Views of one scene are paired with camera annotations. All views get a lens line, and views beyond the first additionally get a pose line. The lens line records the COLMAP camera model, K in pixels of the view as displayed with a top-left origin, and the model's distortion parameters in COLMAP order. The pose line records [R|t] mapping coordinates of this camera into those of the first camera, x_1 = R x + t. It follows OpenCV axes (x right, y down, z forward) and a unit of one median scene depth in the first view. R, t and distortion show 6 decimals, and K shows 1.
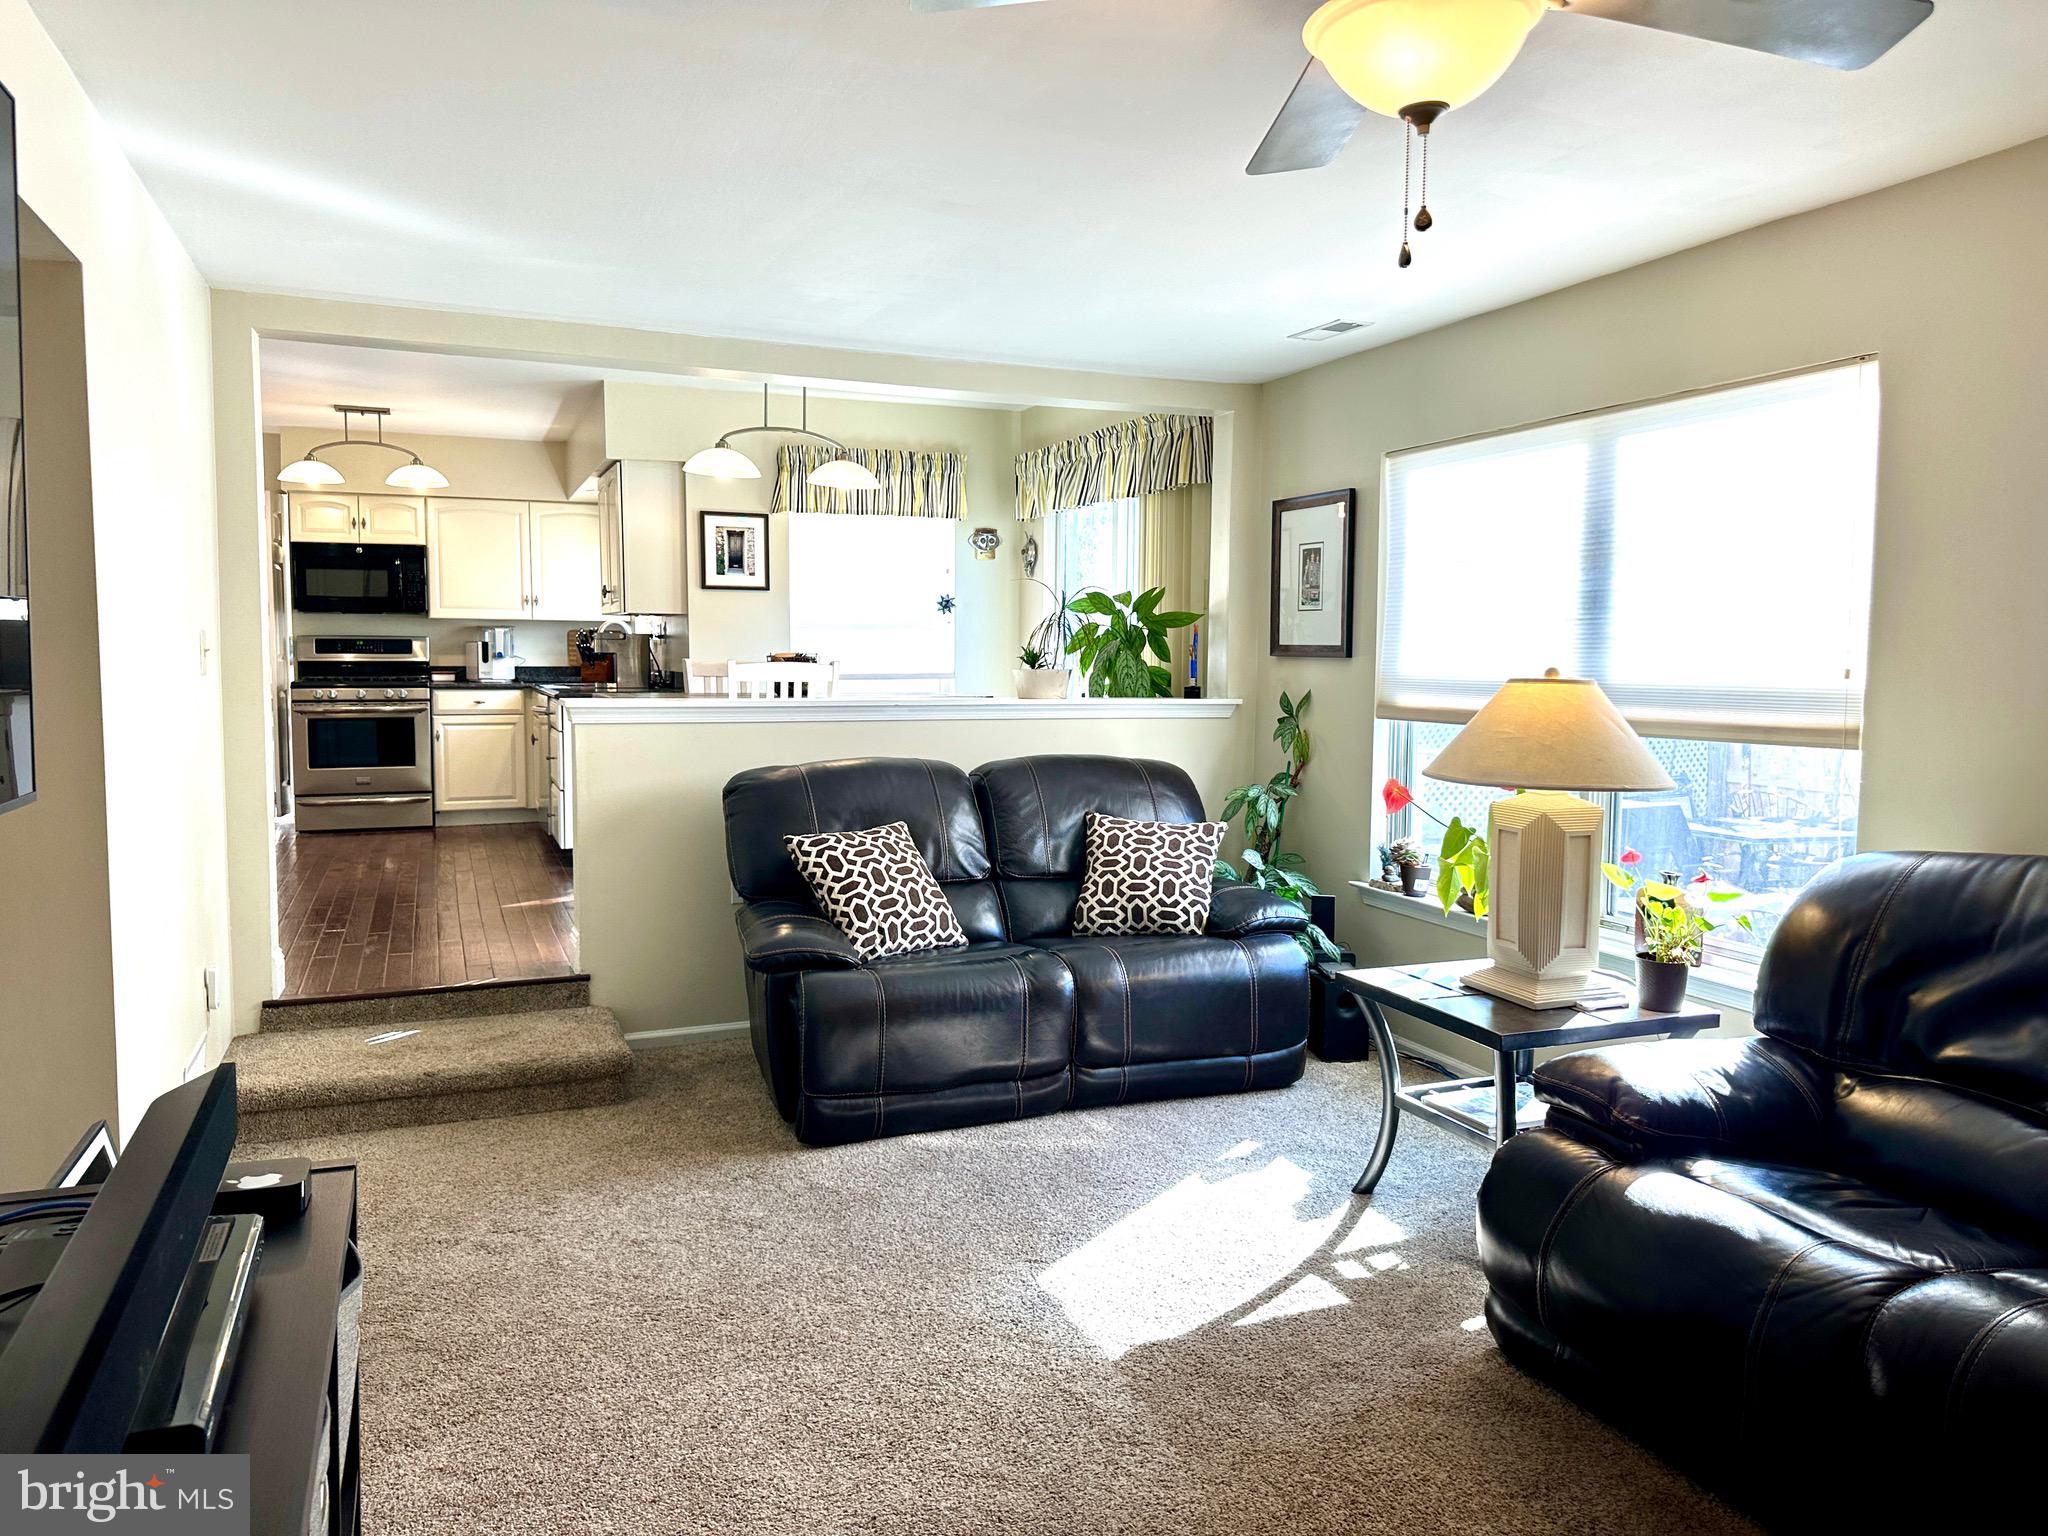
lens RADIAL K [[1427.1, 0, 1033.8], [0, 1427.1, 758.9], [0, 0, 1]] dist [0.157711, -0.296883]
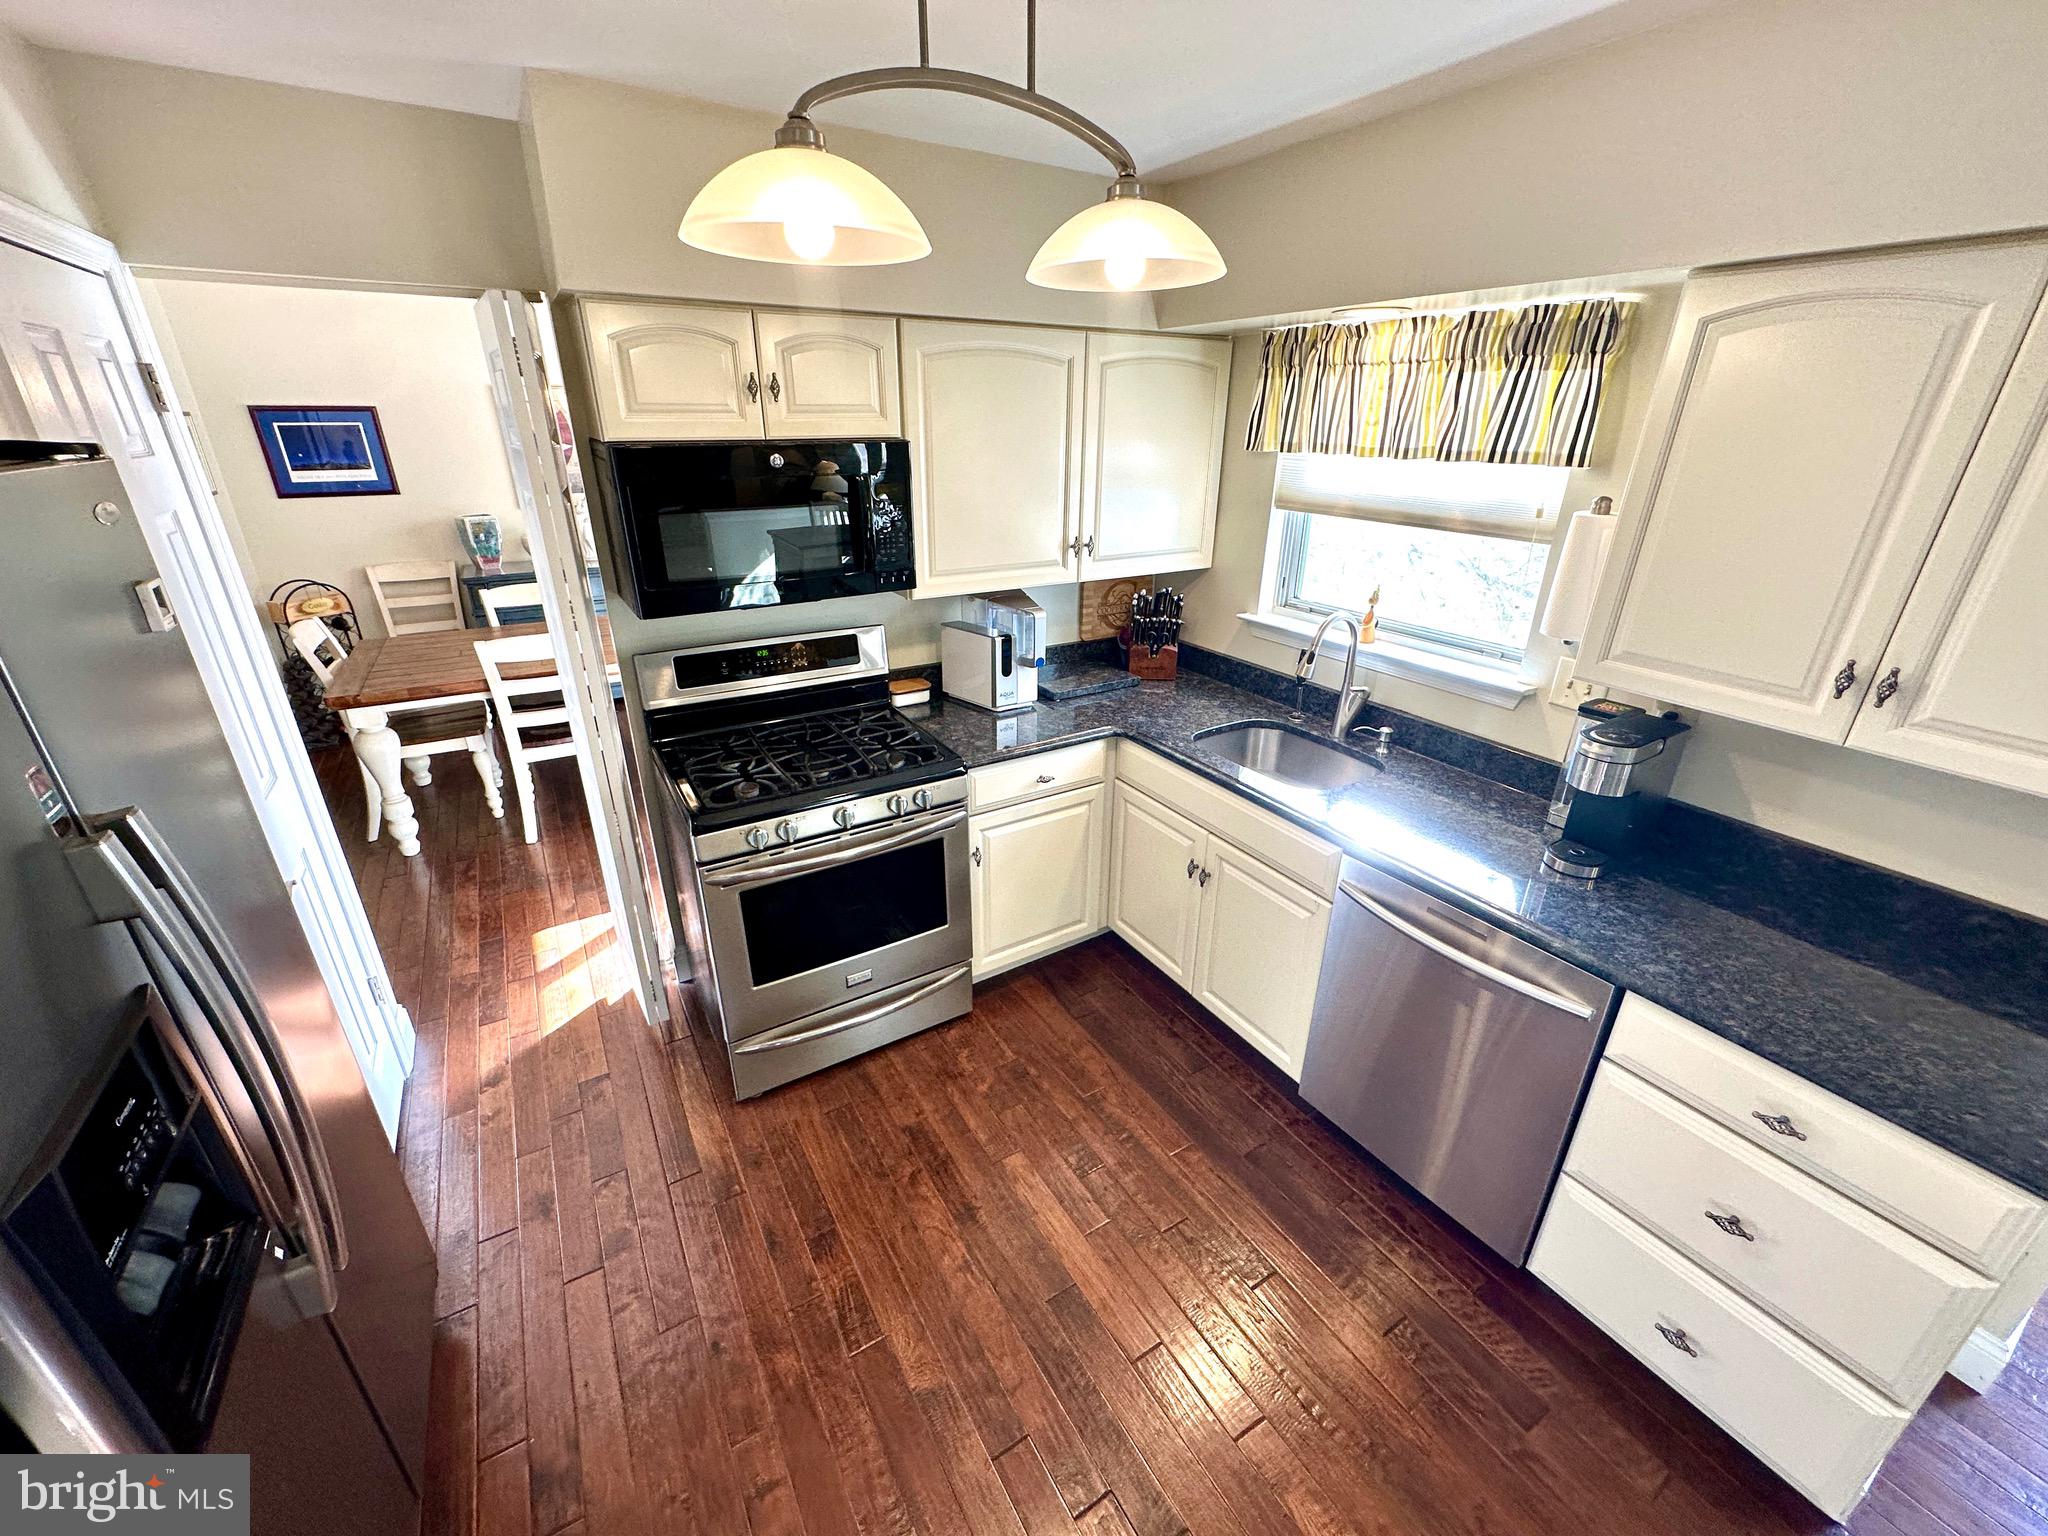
lens RADIAL K [[818.9, 0, 1024.6], [0, 818.9, 764.4], [0, 0, 1]] dist [-0.002009, -0.000046]
pose [[0.987141, -0.061546, 0.147531, -0.678292], [0.010453, 0.945787, 0.324619, -0.213626], [-0.159512, -0.318902, 0.934268, 1.165541]]
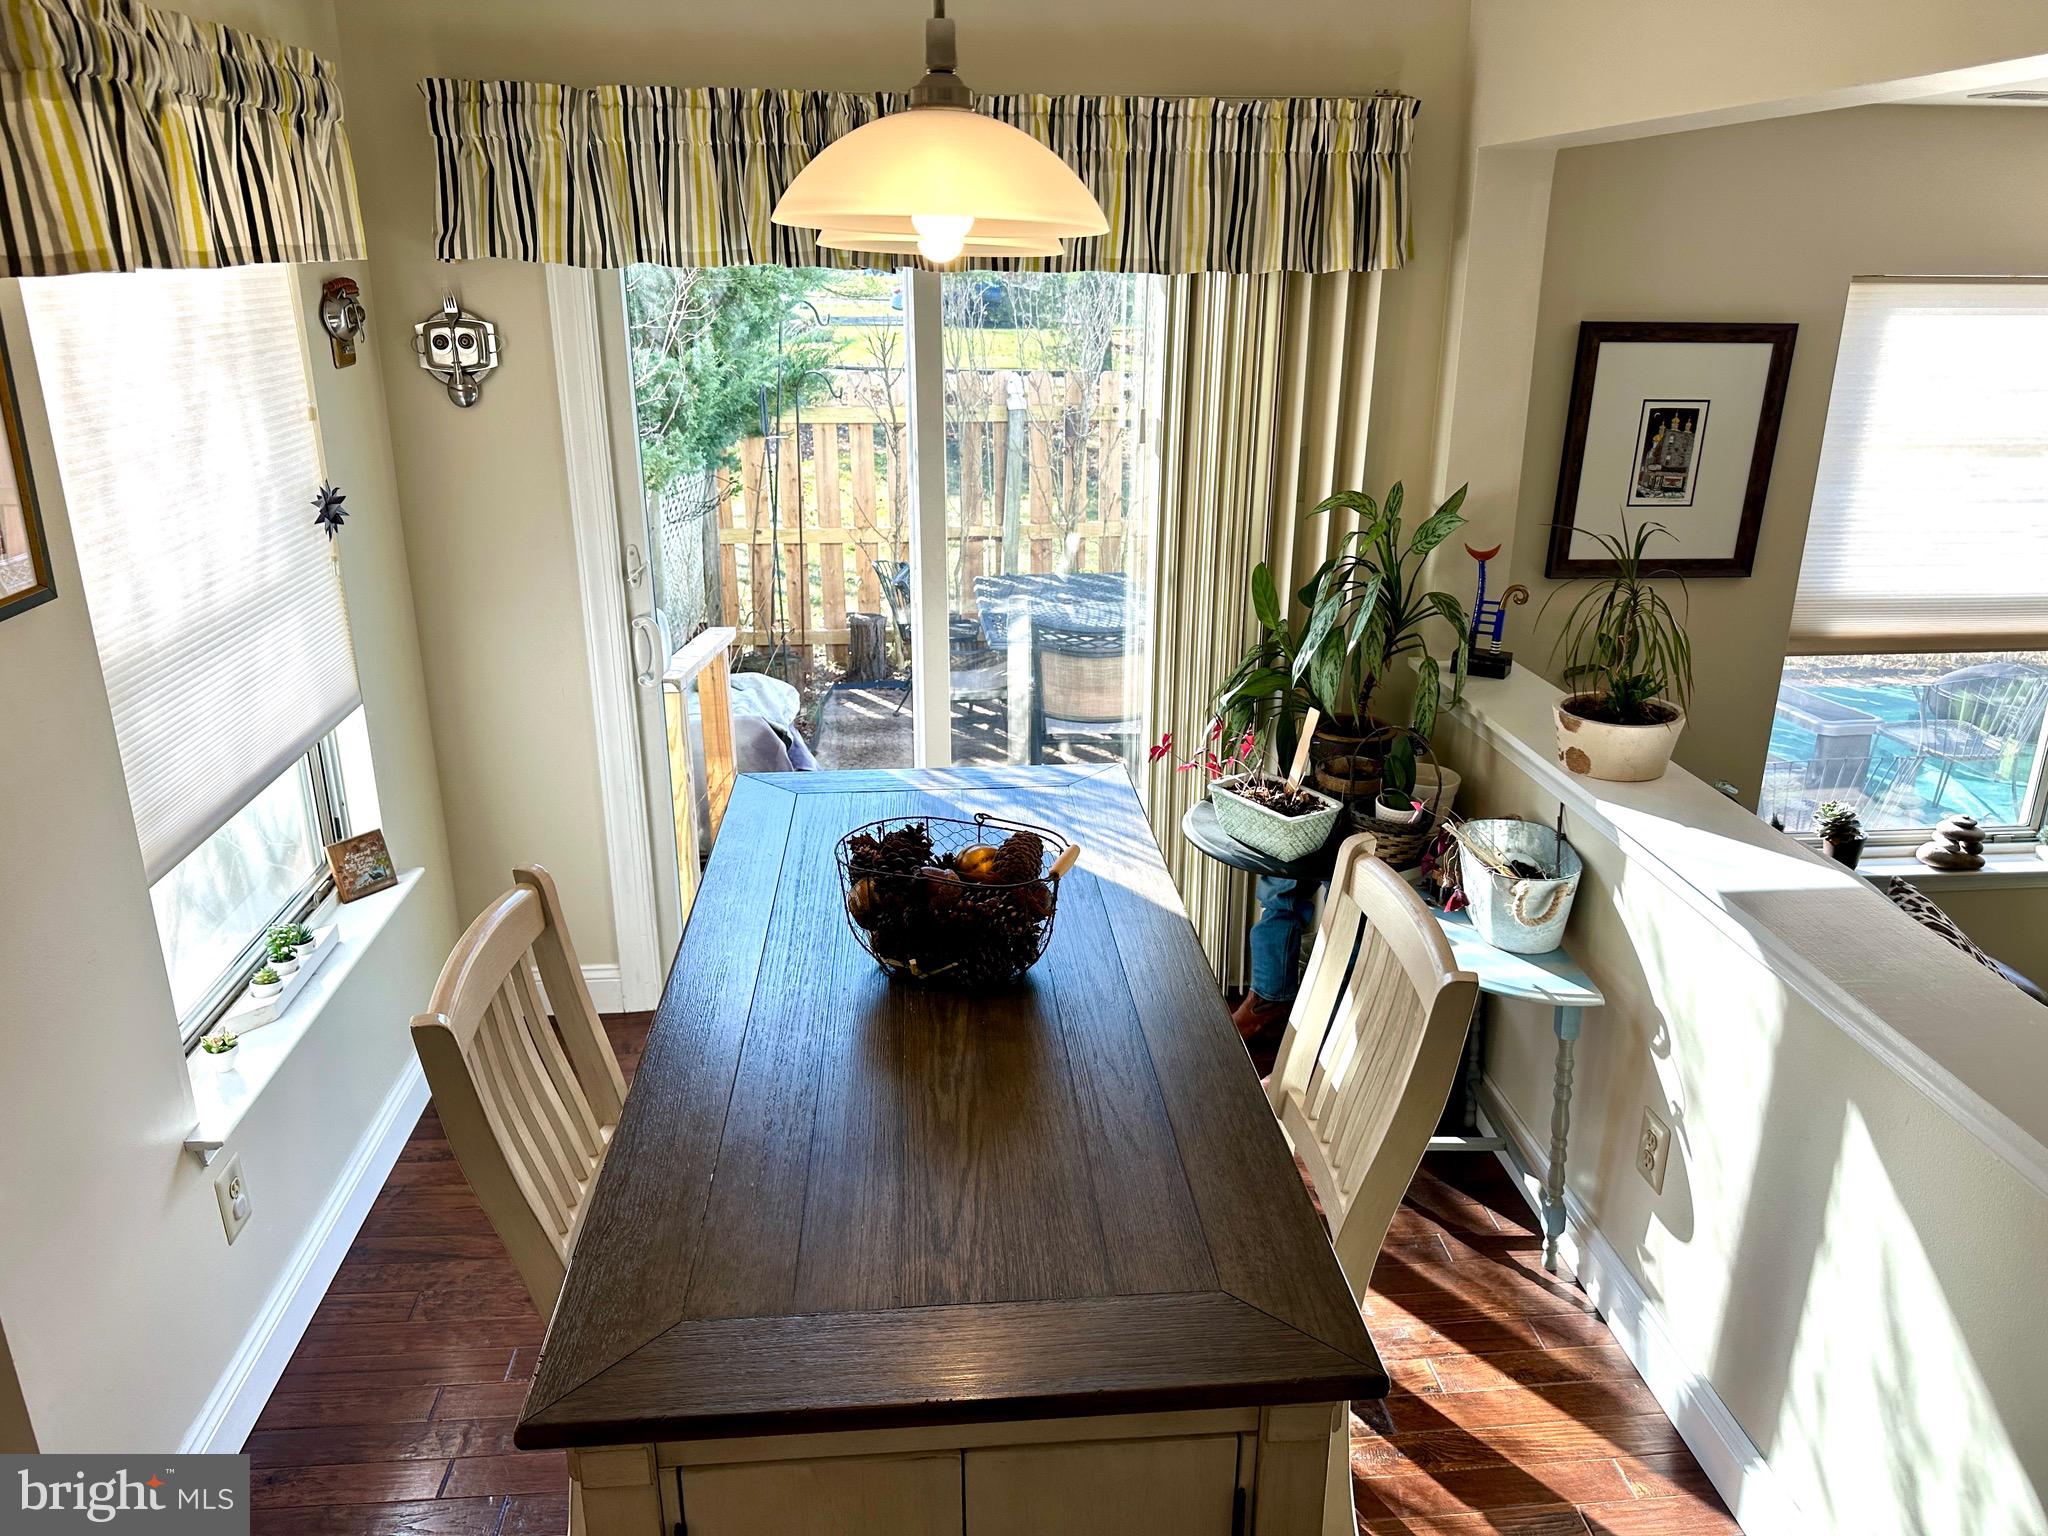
lens RADIAL K [[1434.8, 0, 1020.7], [0, 1434.8, 766.1], [0, 0, 1]] dist [0.074575, -0.129574]
pose [[0.306503, -0.321896, 0.895790, -0.485056], [0.071202, 0.946201, 0.315649, -0.206333], [-0.949203, -0.032965, 0.312933, 1.004080]]
